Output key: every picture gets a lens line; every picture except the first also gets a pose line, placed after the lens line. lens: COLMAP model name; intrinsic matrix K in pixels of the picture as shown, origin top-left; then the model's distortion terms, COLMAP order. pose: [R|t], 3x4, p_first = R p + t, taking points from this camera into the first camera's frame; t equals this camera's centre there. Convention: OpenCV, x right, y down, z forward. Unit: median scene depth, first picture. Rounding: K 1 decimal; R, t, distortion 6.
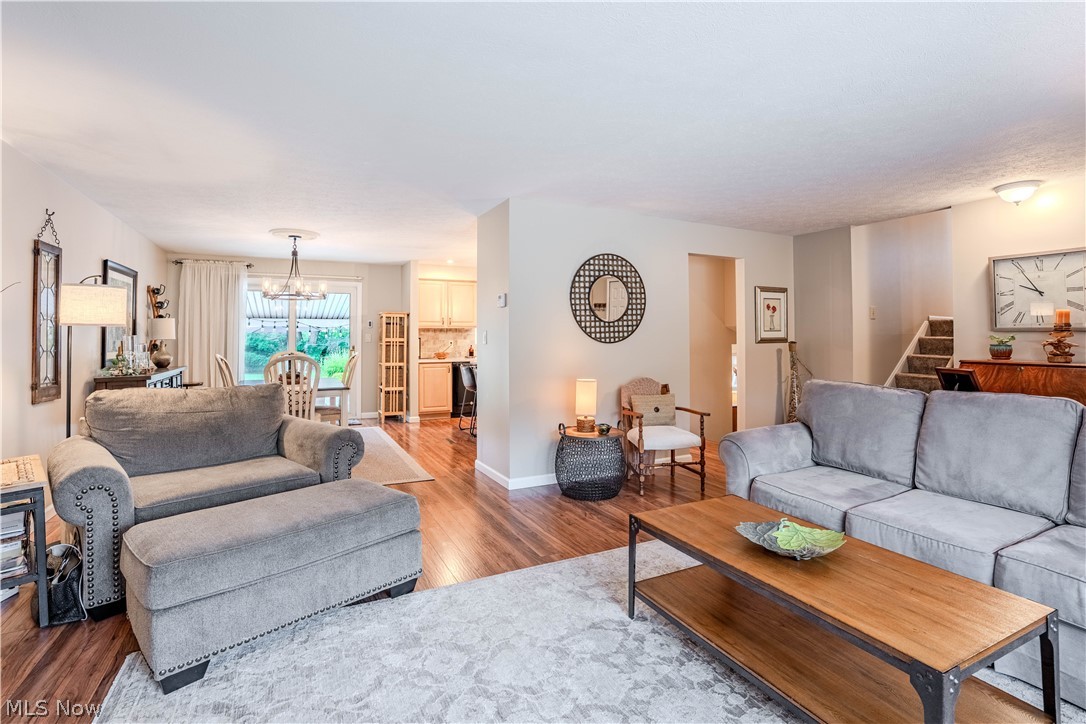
lens RADIAL K [[514.0, 0, 542.4], [0, 514.0, 321.0], [0, 0, 1]] dist [-0.061602, 0.019724]
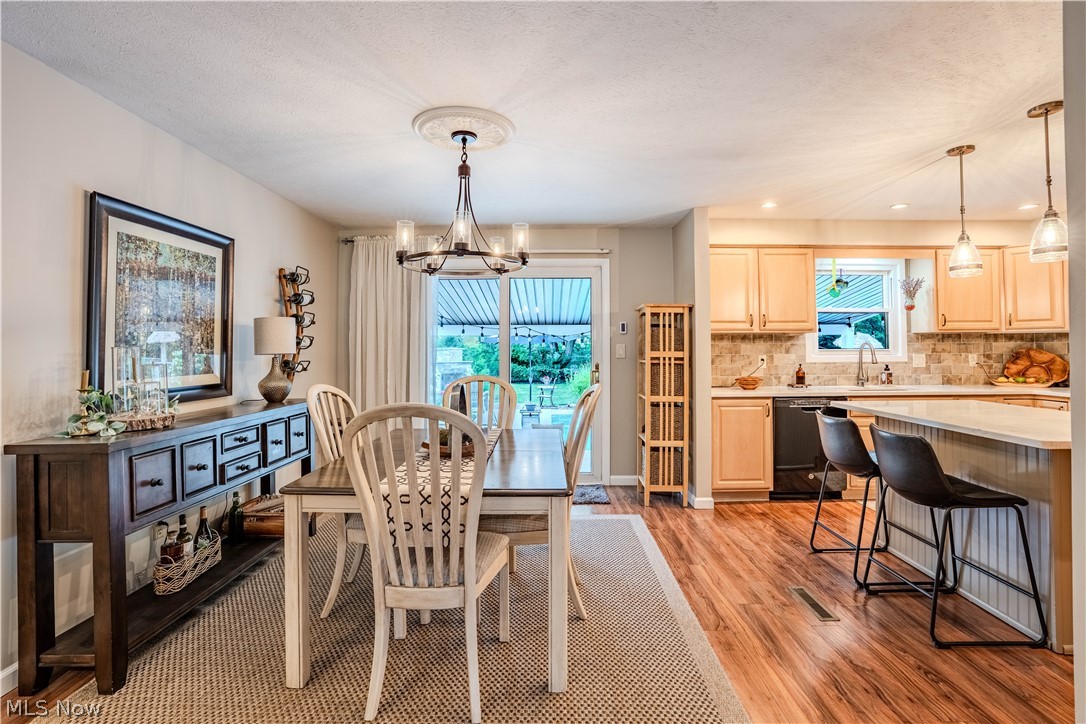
lens RADIAL K [[507.8, 0, 544.0], [0, 507.8, 339.2], [0, 0, 1]] dist [-0.068600, 0.021250]
pose [[0.887211, -0.007581, -0.461302, -0.244846], [0.013284, 0.999870, 0.009118, 0.021470], [0.461173, -0.014217, 0.887196, 0.719942]]
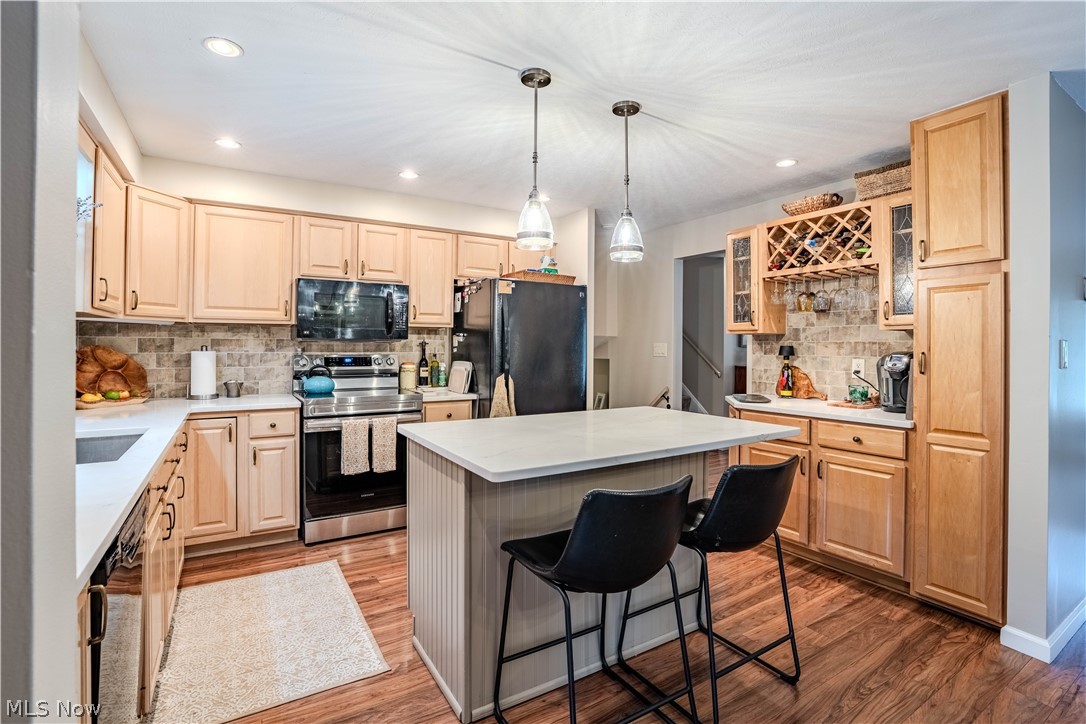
lens RADIAL K [[507.8, 0, 544.0], [0, 507.8, 339.2], [0, 0, 1]] dist [-0.068600, 0.021250]
pose [[-0.091441, 0.021399, 0.995581, -0.505967], [-0.035237, 0.999073, -0.024710, 0.048135], [-0.995187, -0.037341, -0.090602, 1.500977]]
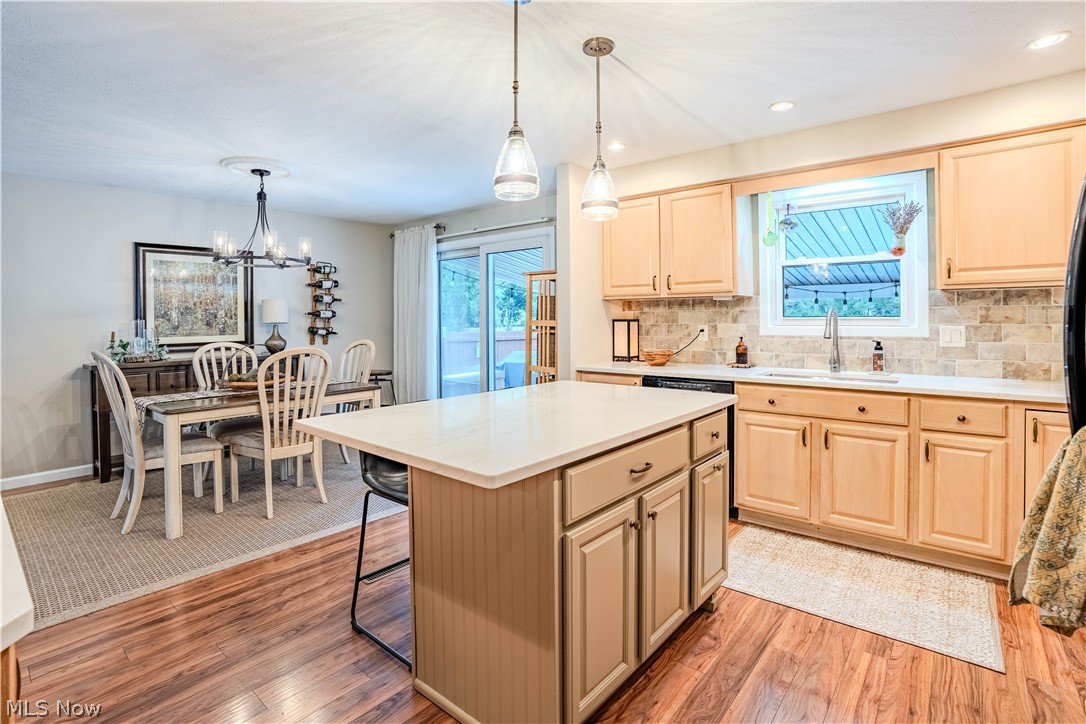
lens RADIAL K [[517.4, 0, 549.6], [0, 517.4, 321.2], [0, 0, 1]] dist [-0.063752, 0.022184]
pose [[0.401621, 0.009347, -0.915758, 0.326959], [0.035967, 0.999015, 0.025971, 0.032385], [0.915099, -0.043367, 0.400890, 1.249017]]
